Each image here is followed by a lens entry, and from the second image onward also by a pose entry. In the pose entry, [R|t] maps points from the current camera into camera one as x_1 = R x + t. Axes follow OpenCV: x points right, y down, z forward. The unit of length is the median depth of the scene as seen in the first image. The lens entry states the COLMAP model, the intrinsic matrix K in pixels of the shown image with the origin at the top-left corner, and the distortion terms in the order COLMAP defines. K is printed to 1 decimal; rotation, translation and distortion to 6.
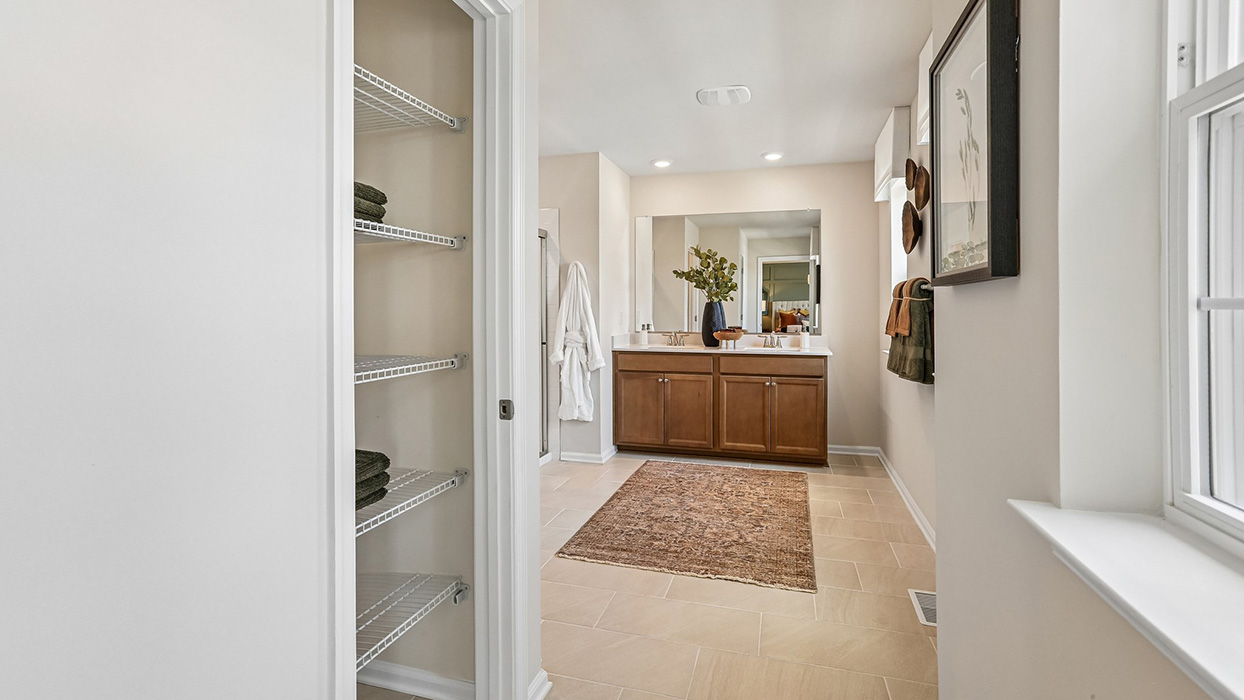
lens RADIAL K [[583.2, 0, 614.0], [0, 583.2, 303.3], [0, 0, 1]] dist [-0.048680, 0.022133]
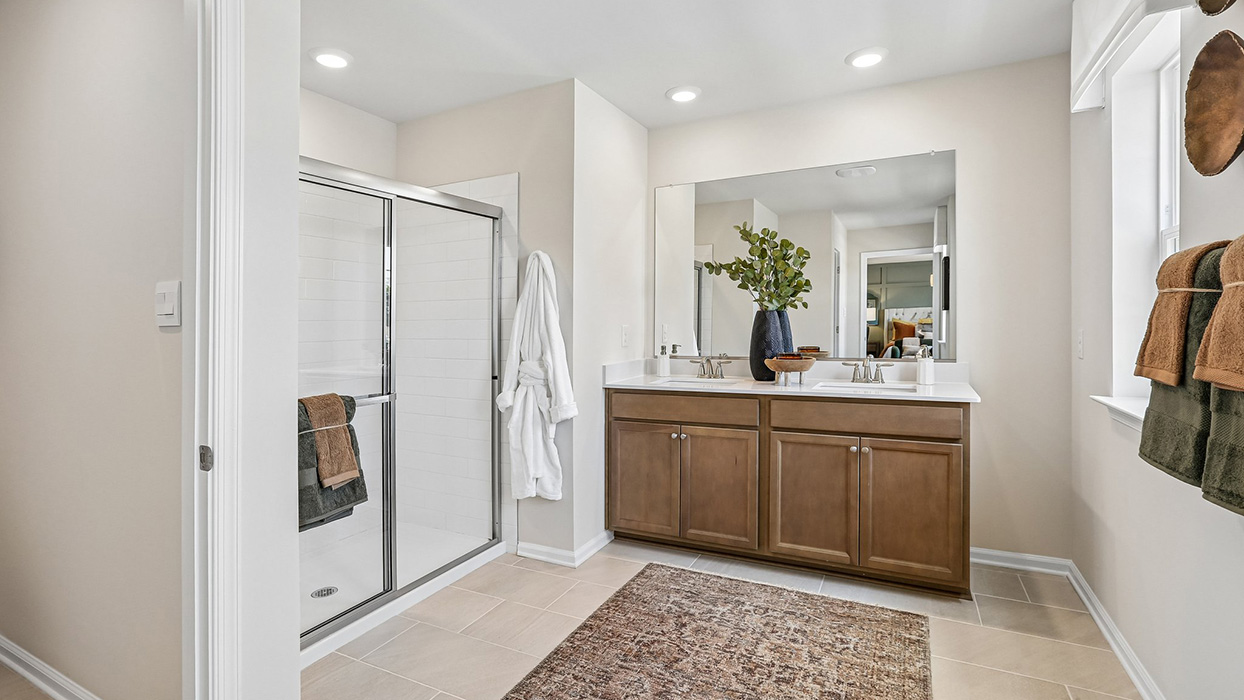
lens RADIAL K [[605.1, 0, 568.8], [0, 605.1, 344.8], [0, 0, 1]] dist [-0.053809, 0.036969]
pose [[0.975183, -0.010462, -0.221153, 0.114000], [0.020869, 0.998779, 0.044774, 0.001966], [0.220415, -0.048278, 0.974211, 0.343744]]
